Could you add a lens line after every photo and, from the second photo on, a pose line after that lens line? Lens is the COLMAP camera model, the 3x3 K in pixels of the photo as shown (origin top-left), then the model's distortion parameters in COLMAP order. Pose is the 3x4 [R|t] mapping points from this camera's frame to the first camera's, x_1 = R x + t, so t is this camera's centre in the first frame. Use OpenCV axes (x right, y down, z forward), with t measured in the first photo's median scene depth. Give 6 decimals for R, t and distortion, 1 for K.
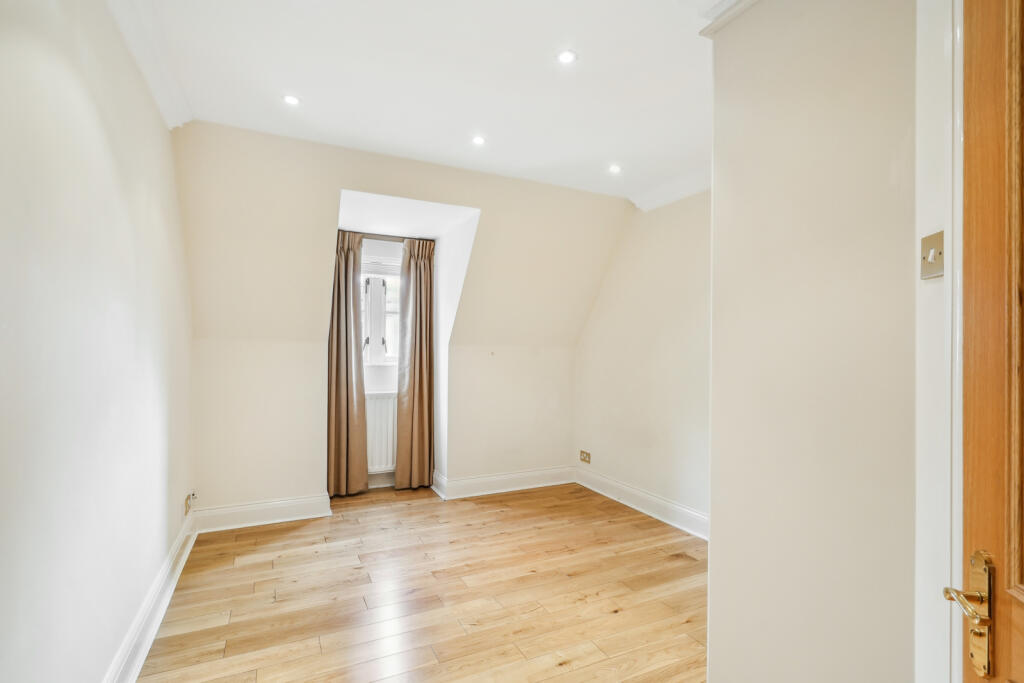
lens RADIAL K [[487.3, 0, 513.0], [0, 487.3, 345.1], [0, 0, 1]] dist [-0.001027, -0.000395]
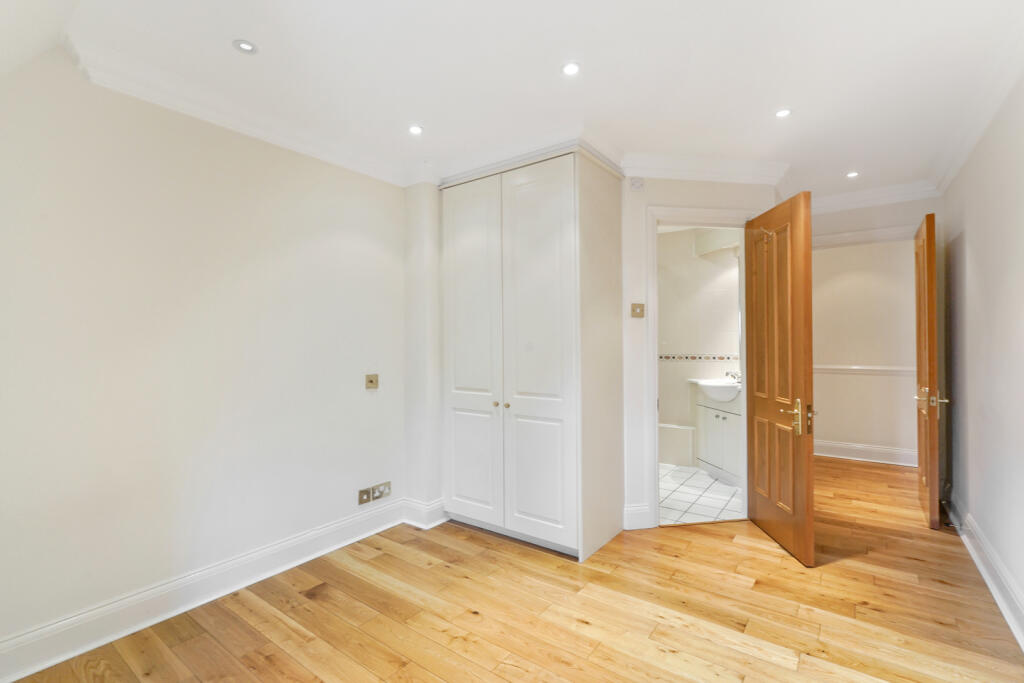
lens RADIAL K [[464.2, 0, 512.0], [0, 464.2, 341.5], [0, 0, 1]] dist [-0.000640, -0.000117]
pose [[-0.461588, -0.002912, 0.887089, -0.484787], [-0.003242, 0.999993, 0.001596, 0.014298], [-0.887088, -0.002139, -0.461595, 1.057538]]
